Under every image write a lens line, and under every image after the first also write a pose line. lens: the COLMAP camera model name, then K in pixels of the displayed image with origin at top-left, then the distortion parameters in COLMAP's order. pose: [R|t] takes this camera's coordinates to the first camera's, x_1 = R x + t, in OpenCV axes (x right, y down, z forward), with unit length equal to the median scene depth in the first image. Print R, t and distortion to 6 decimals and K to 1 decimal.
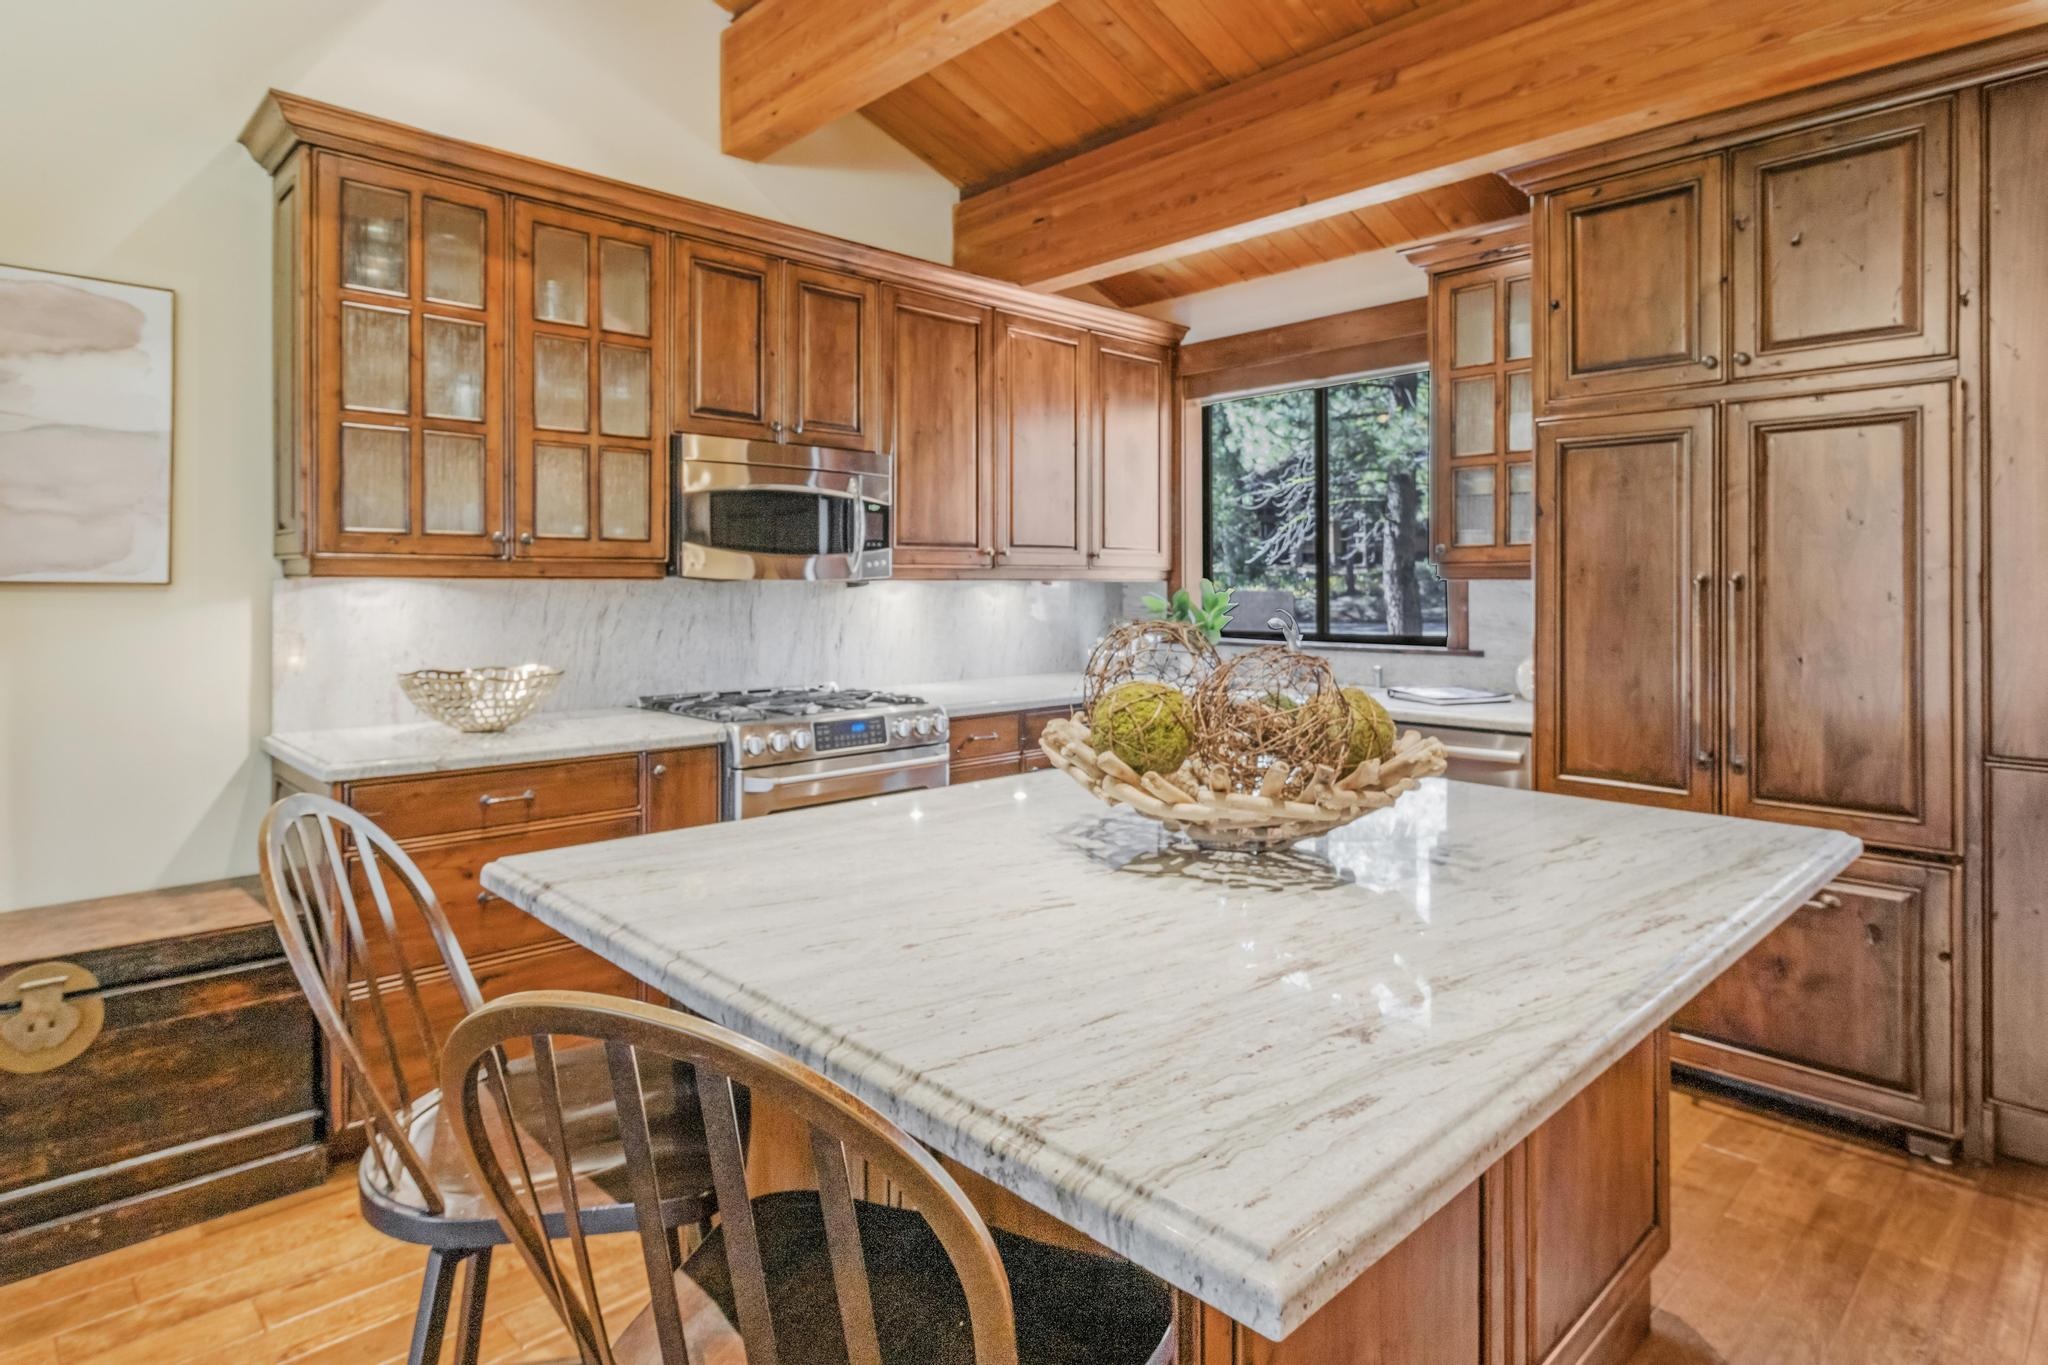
lens RADIAL K [[1122.9, 0, 1049.8], [0, 1122.9, 580.7], [0, 0, 1]] dist [-0.003498, -0.000616]
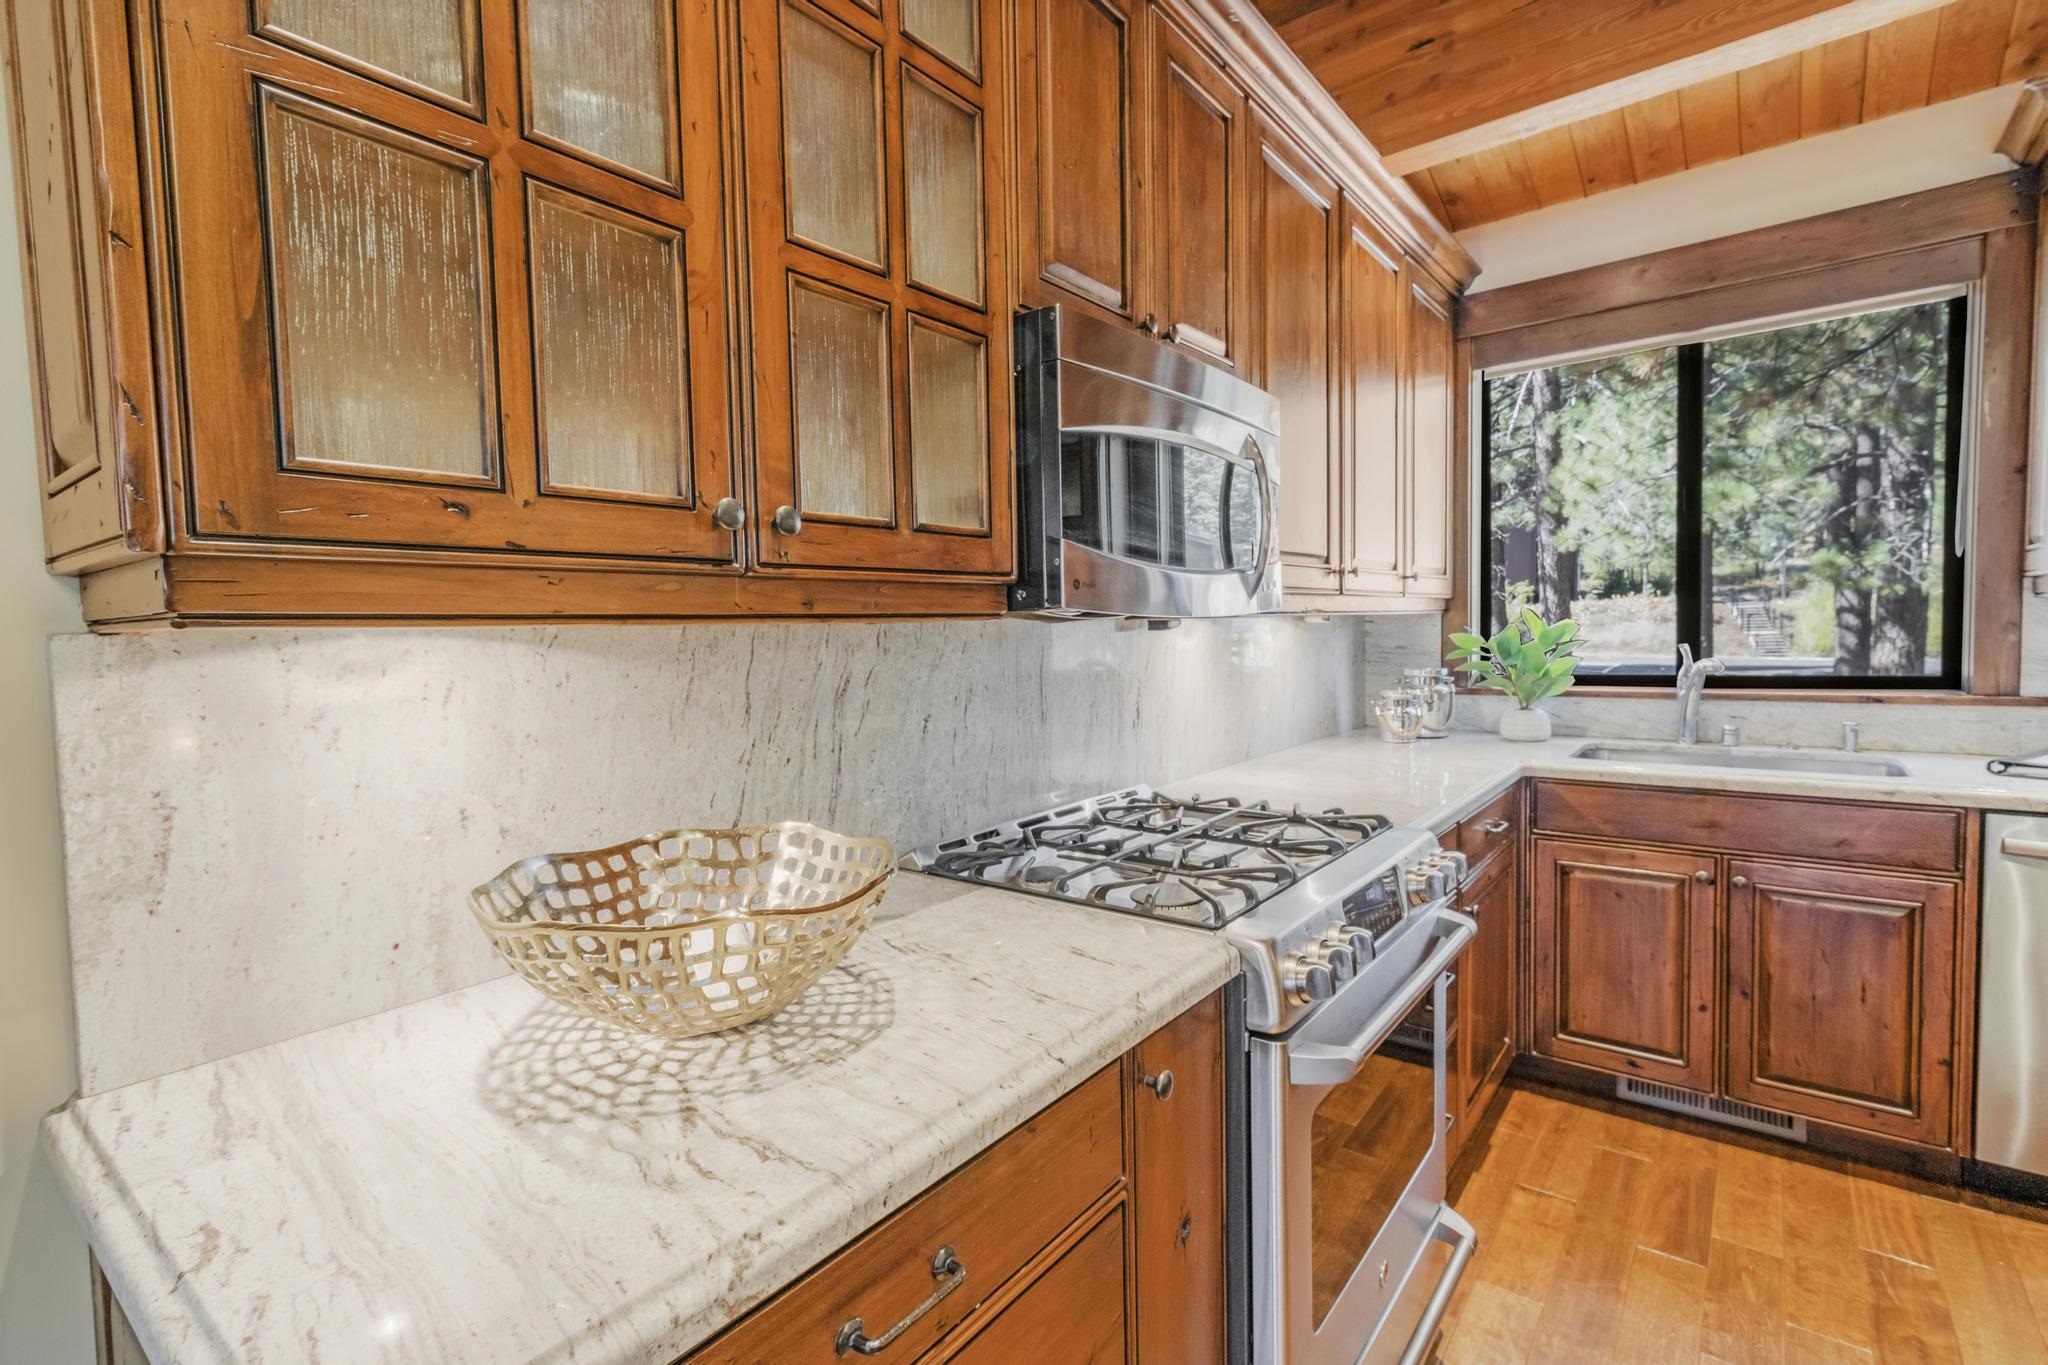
lens RADIAL K [[978.7, 0, 1057.7], [0, 978.7, 676.4], [0, 0, 1]] dist [0.008684, 0.000500]
pose [[0.990456, -0.029835, 0.134563, -0.389293], [0.022445, 0.998173, 0.056104, 0.000939], [-0.135991, -0.052549, 0.989315, 0.596060]]
